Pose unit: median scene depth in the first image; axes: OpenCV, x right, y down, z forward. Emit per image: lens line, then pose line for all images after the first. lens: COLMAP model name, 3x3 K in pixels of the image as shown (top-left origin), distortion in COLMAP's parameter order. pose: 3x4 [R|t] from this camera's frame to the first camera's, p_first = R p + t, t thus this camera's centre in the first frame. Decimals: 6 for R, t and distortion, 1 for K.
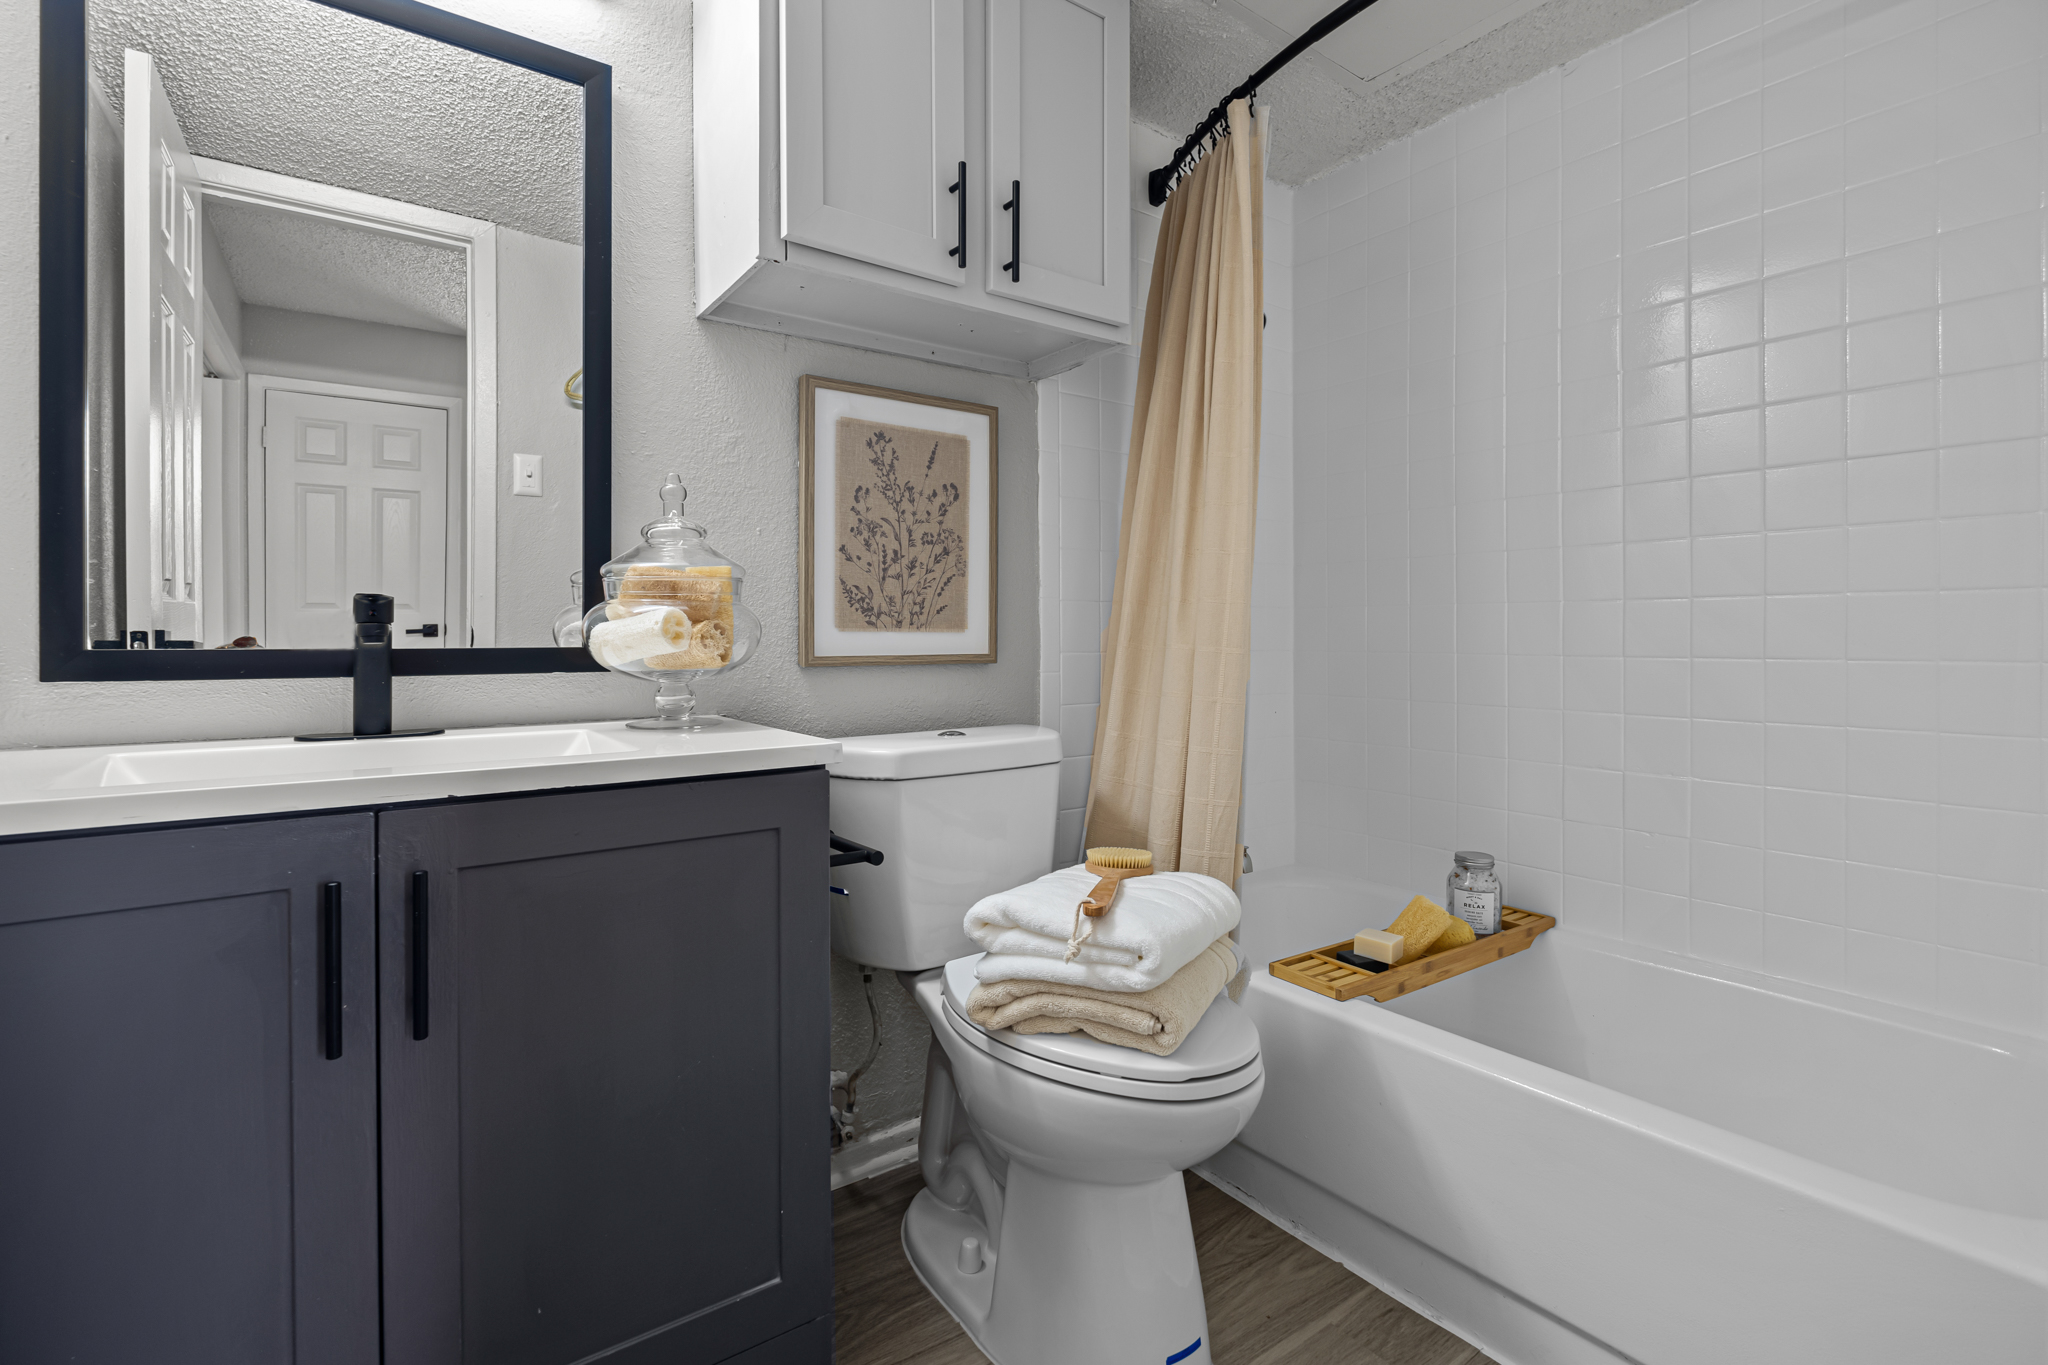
lens RADIAL K [[917.6, 0, 1020.8], [0, 917.6, 676.7], [0, 0, 1]] dist [-0.006560, -0.000625]
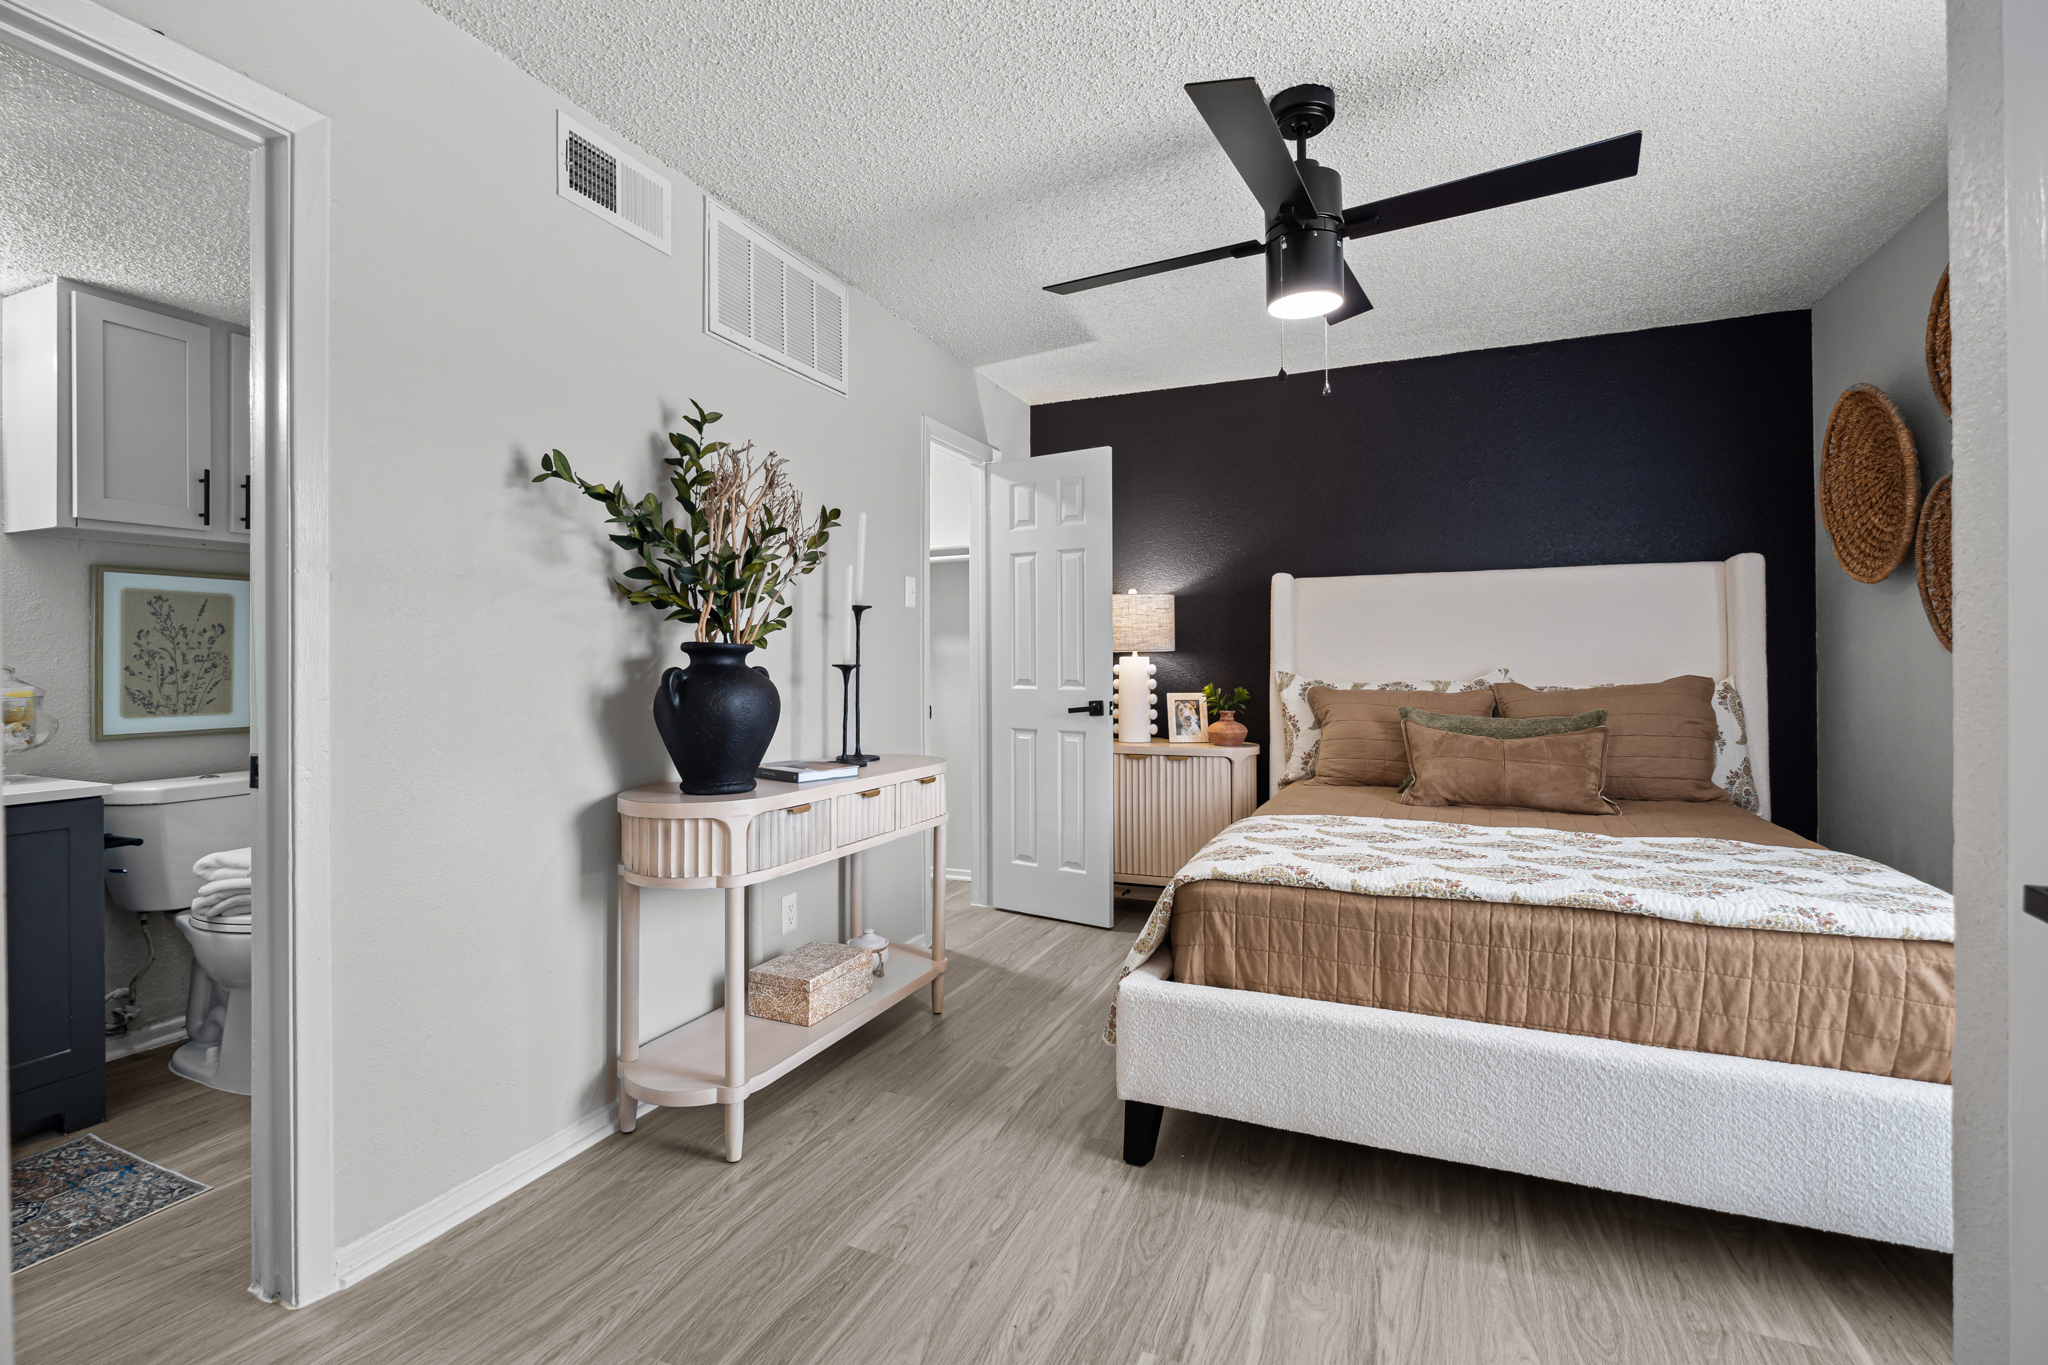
lens RADIAL K [[917.6, 0, 1020.8], [0, 917.6, 676.7], [0, 0, 1]] dist [-0.006560, -0.000625]
pose [[0.861834, -0.008098, 0.507127, 0.356453], [0.021480, 0.999558, -0.020544, -0.056019], [-0.506736, 0.028599, 0.861627, -1.213005]]
